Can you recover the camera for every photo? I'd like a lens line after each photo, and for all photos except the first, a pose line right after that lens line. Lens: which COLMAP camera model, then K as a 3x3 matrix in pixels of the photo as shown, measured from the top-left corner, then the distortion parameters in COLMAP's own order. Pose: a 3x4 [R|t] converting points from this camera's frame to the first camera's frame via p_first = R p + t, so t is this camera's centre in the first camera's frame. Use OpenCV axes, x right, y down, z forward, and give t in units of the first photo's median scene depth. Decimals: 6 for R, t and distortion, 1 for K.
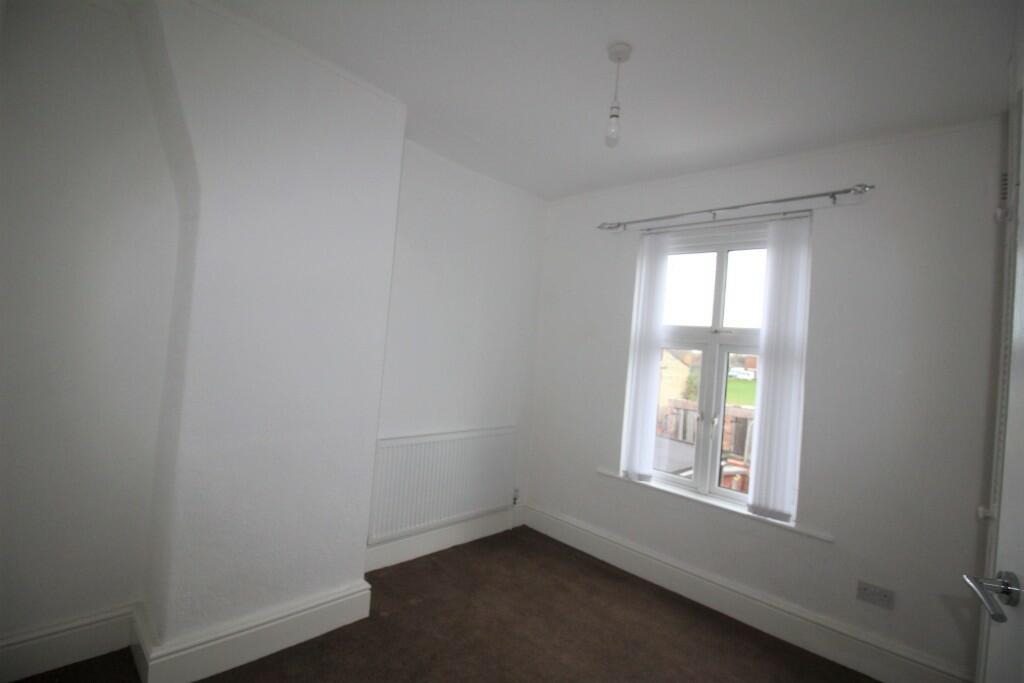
lens RADIAL K [[483.2, 0, 513.1], [0, 483.2, 334.3], [0, 0, 1]] dist [-0.000689, -0.000359]
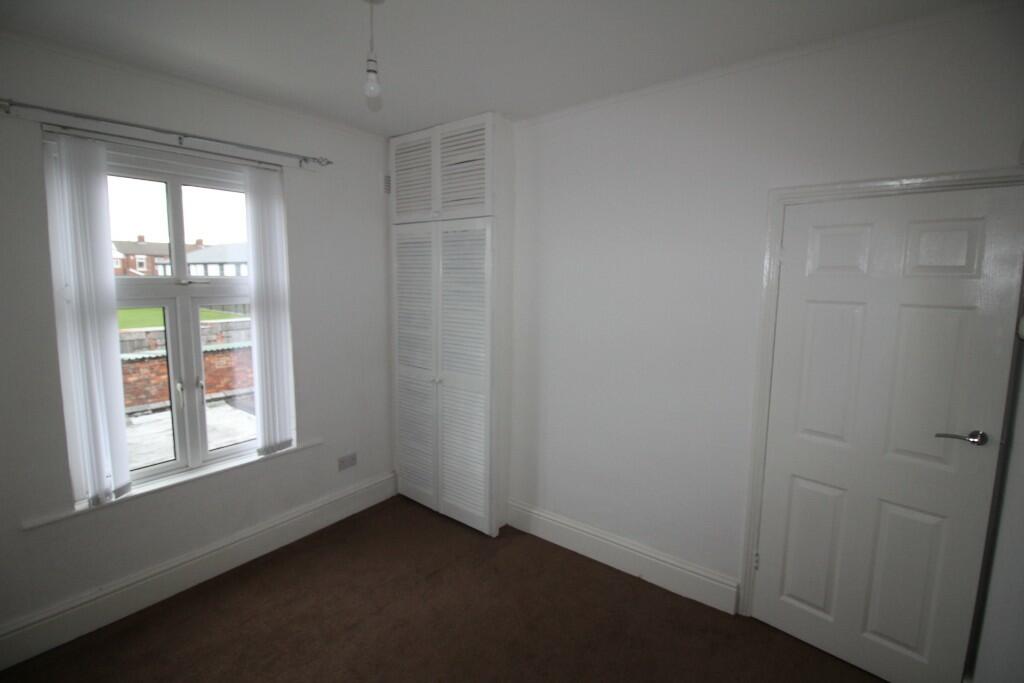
lens RADIAL K [[483.2, 0, 513.1], [0, 483.2, 334.3], [0, 0, 1]] dist [-0.000689, -0.000359]
pose [[-0.117389, -0.198214, 0.973104, -0.534813], [-0.028150, 0.980149, 0.196253, -0.108743], [-0.992687, -0.004355, -0.120638, 0.581489]]
